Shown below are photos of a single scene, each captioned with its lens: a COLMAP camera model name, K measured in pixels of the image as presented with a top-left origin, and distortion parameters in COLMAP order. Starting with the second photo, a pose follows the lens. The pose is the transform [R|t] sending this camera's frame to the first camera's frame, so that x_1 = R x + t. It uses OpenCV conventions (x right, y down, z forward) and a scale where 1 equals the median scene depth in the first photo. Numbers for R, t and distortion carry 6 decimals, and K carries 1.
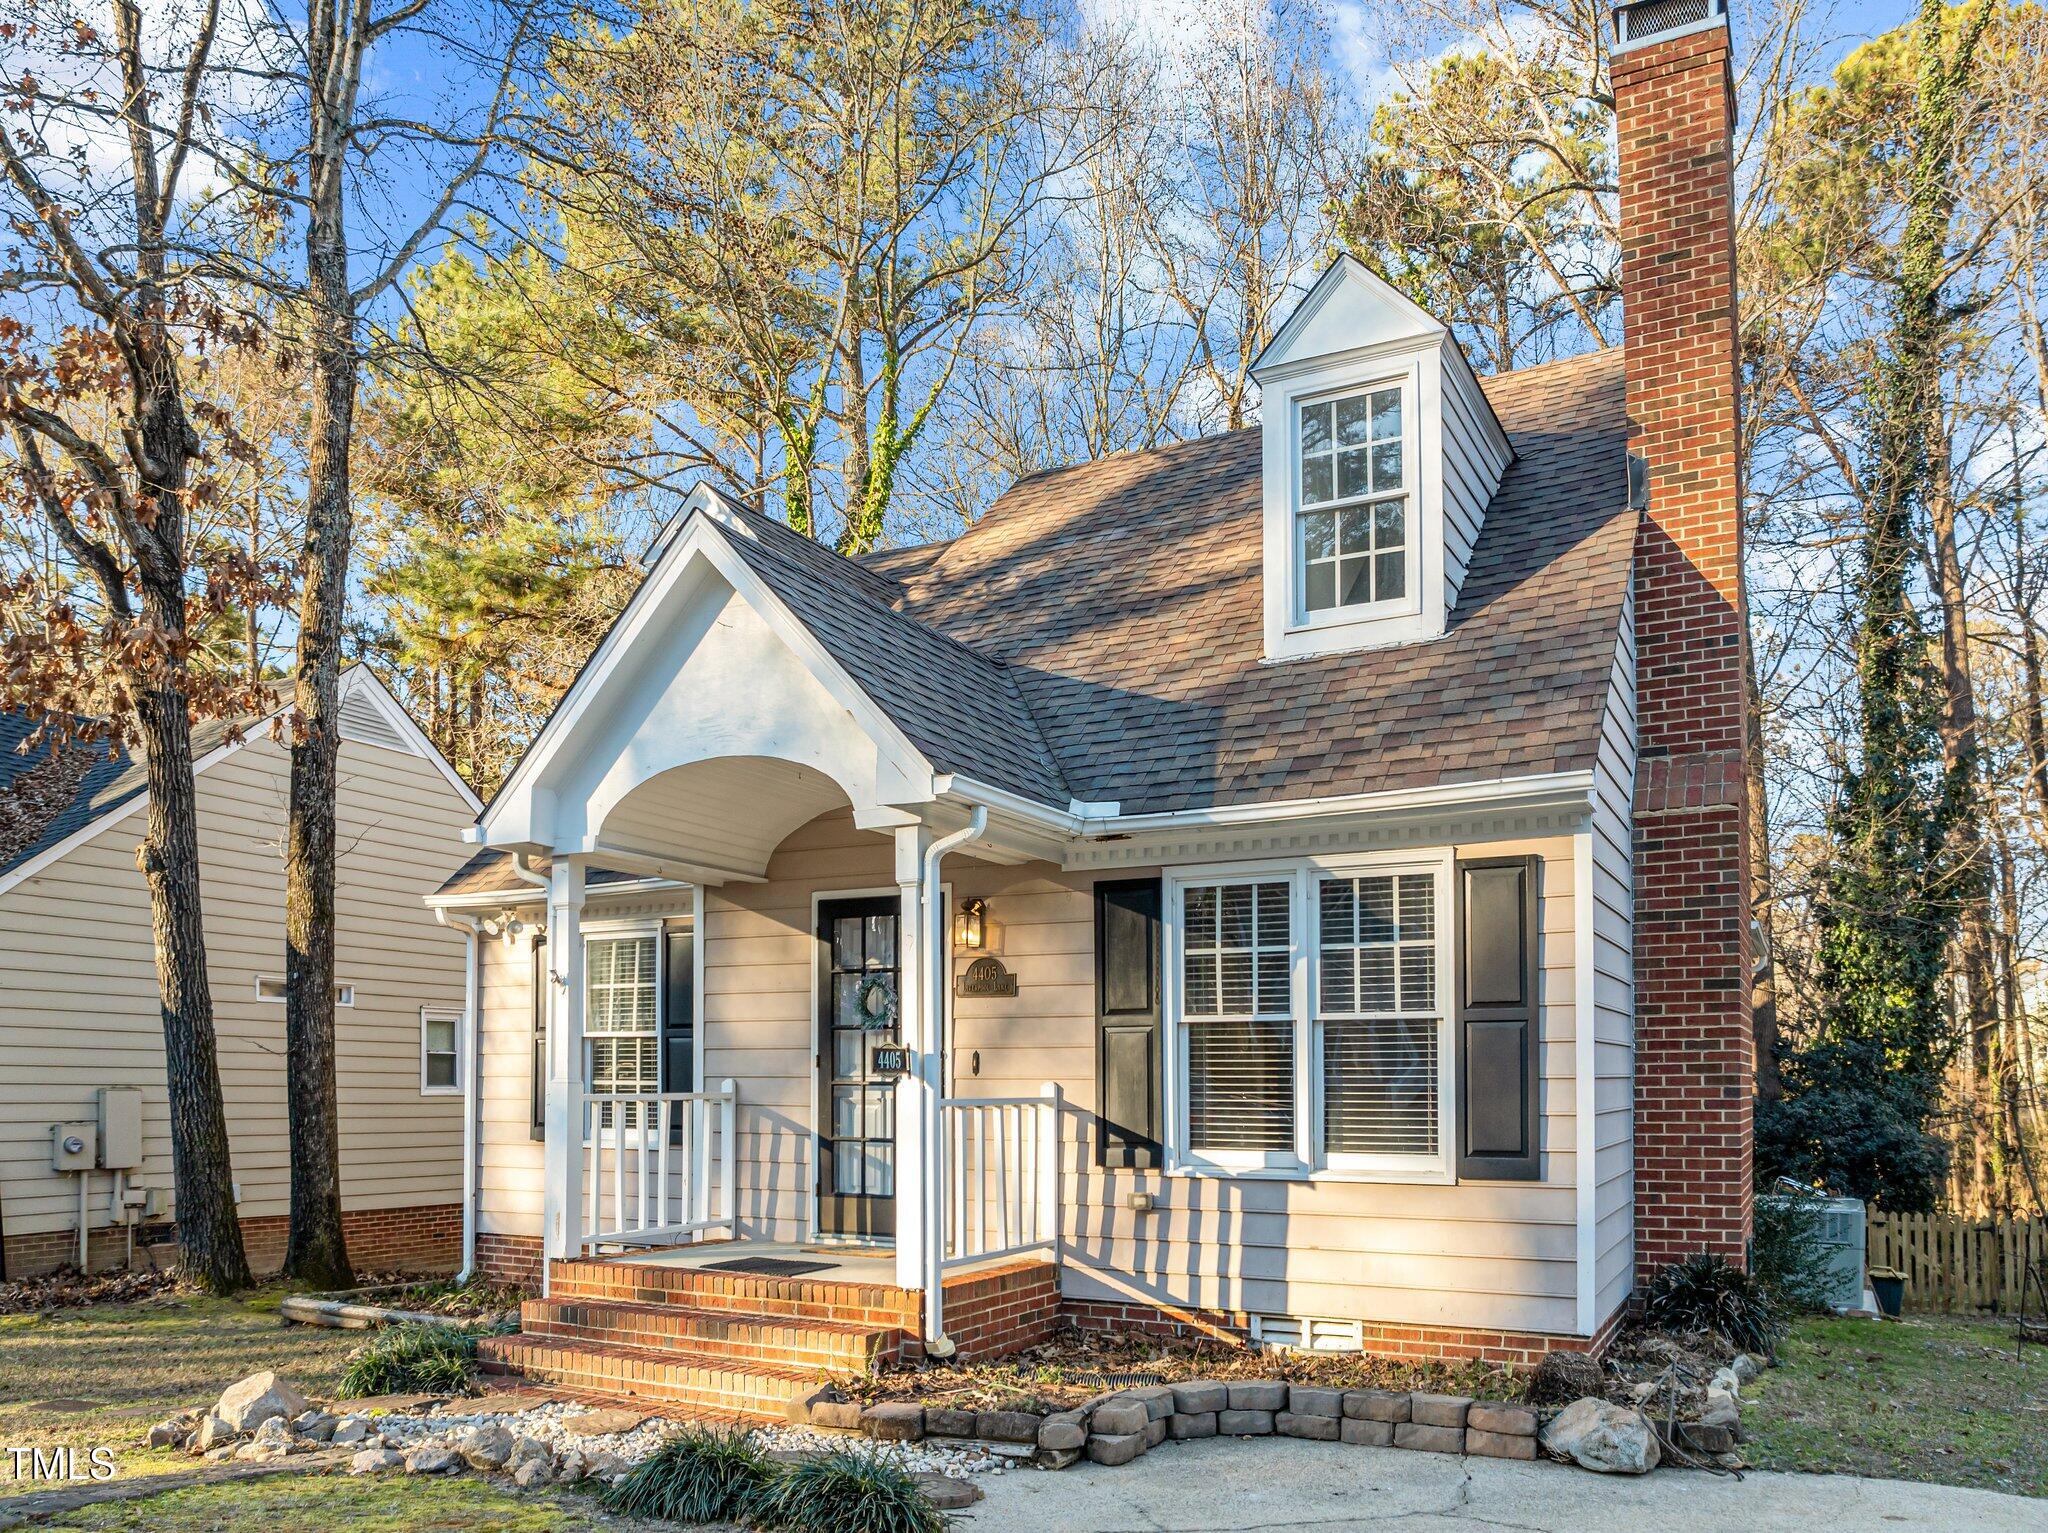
lens RADIAL K [[1565.5, 0, 1023.7], [0, 1565.5, 989.9], [0, 0, 1]] dist [-0.064018, 0.001649]
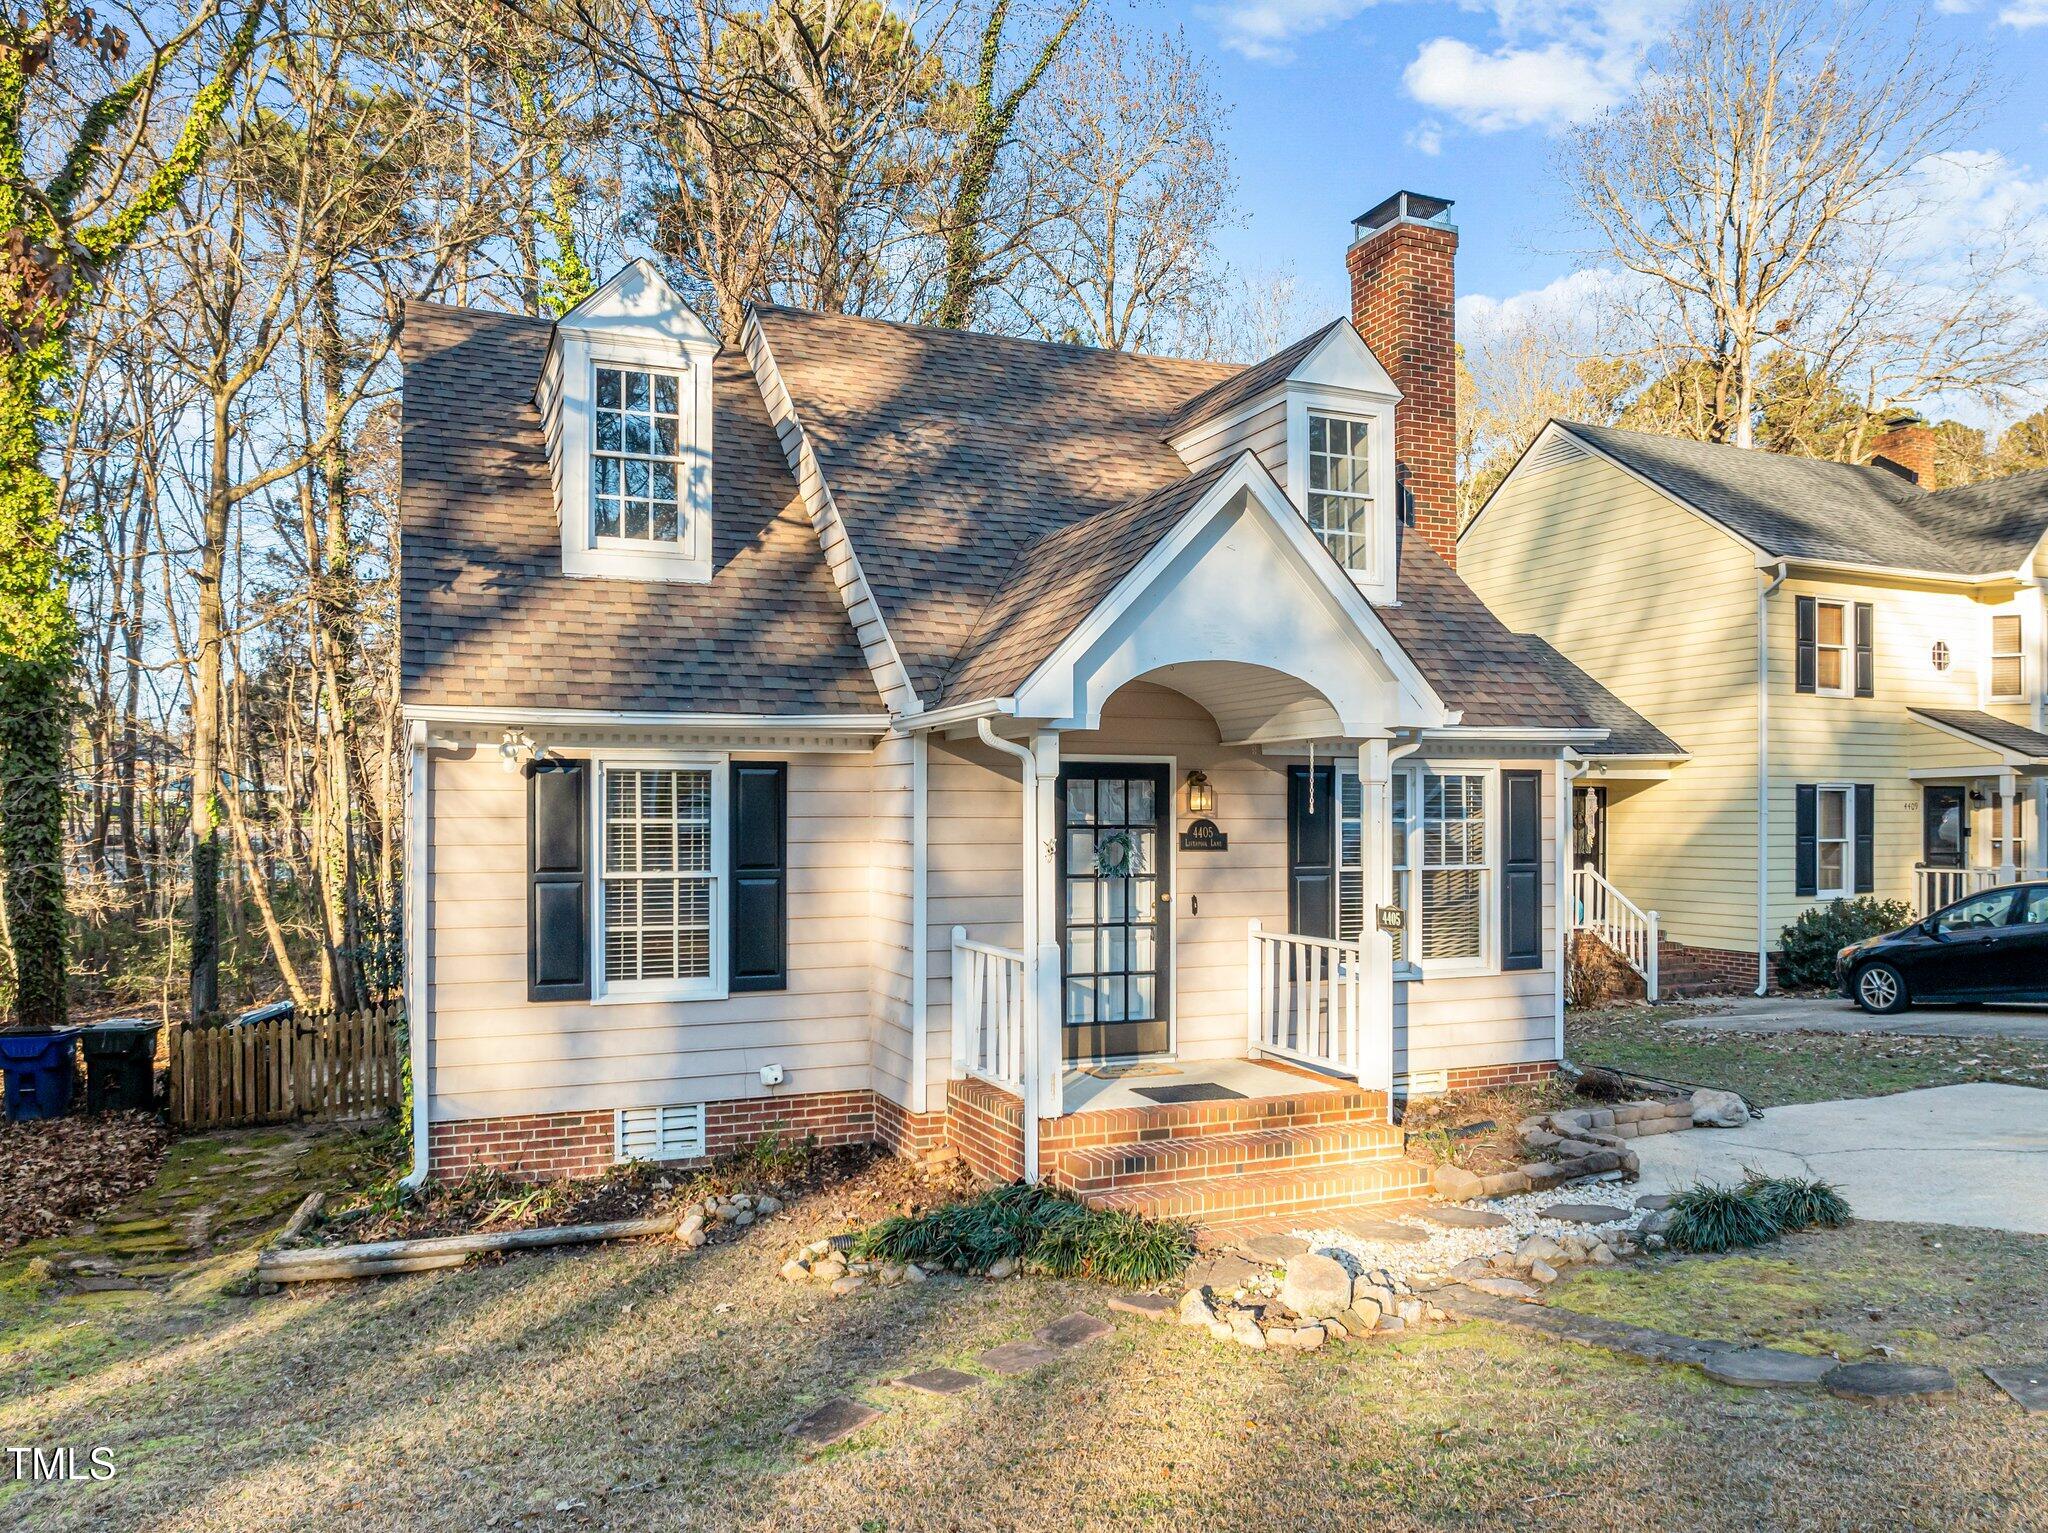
lens RADIAL K [[1474.7, 0, 1024.0], [0, 1474.7, 766.5], [0, 0, 1]] dist [-0.038647, 0.001859]
pose [[0.620071, 0.027345, 0.784069, -1.102955], [-0.042510, 0.999095, -0.001226, -0.059003], [-0.783393, -0.032571, 0.620672, 0.422681]]
